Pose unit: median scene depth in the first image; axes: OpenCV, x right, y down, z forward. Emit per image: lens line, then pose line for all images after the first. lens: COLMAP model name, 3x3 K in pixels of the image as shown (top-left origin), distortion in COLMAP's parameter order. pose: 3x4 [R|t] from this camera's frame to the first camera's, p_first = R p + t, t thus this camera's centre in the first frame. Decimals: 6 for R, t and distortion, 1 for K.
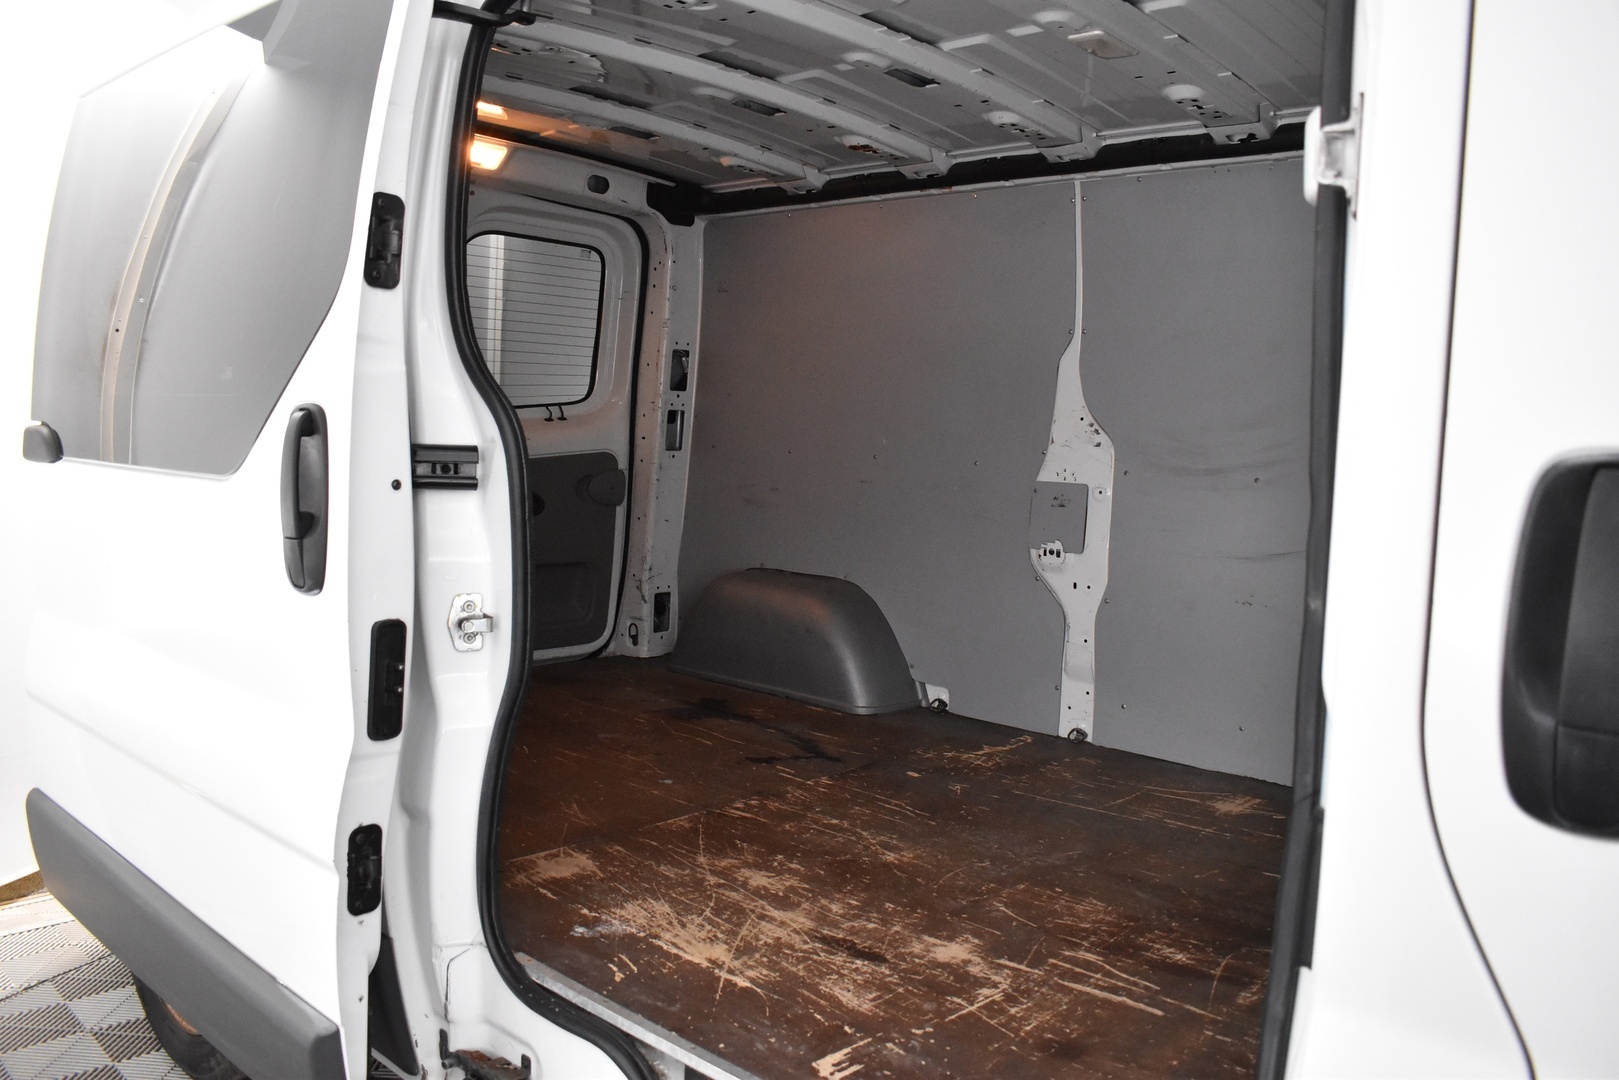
lens RADIAL K [[1261.7, 0, 809.5], [0, 1261.7, 540.0], [0, 0, 1]] dist [-0.093150, 0.001069]
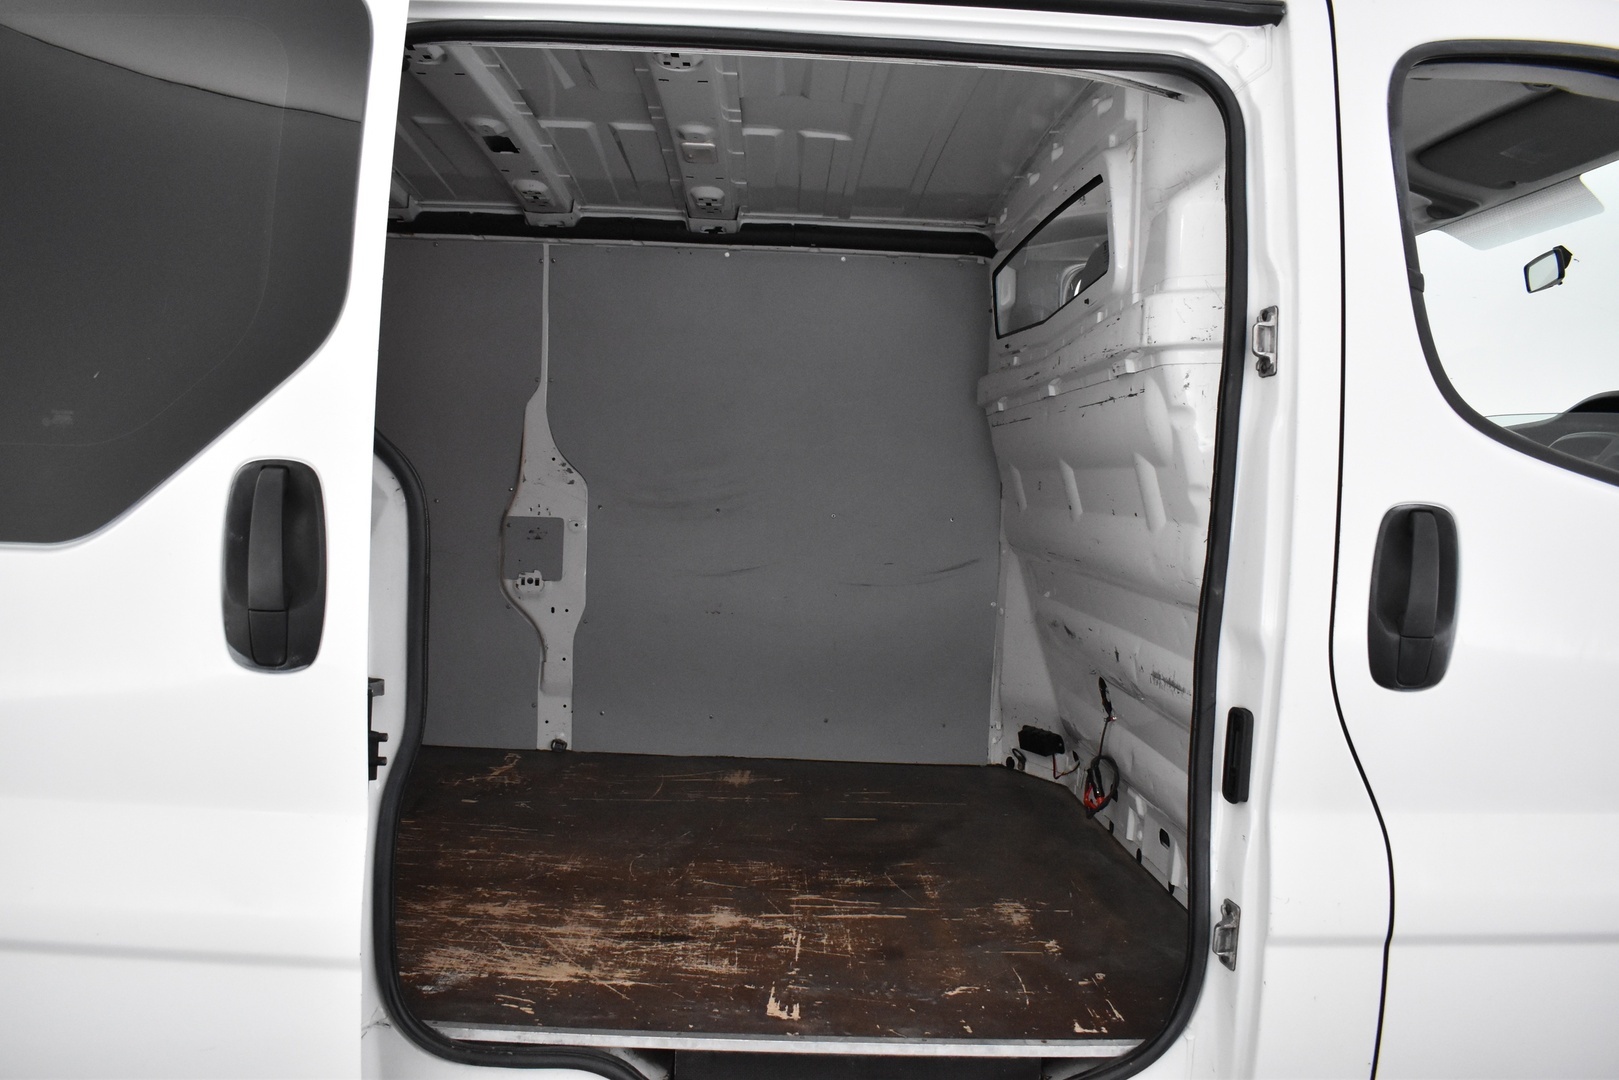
lens RADIAL K [[1261.7, 0, 809.5], [0, 1261.7, 540.0], [0, 0, 1]] dist [-0.093150, 0.001069]
pose [[0.722783, -0.040986, 0.689858, -0.530005], [0.052281, 0.998622, 0.004554, -0.025306], [-0.689094, 0.032775, 0.723930, 0.061636]]
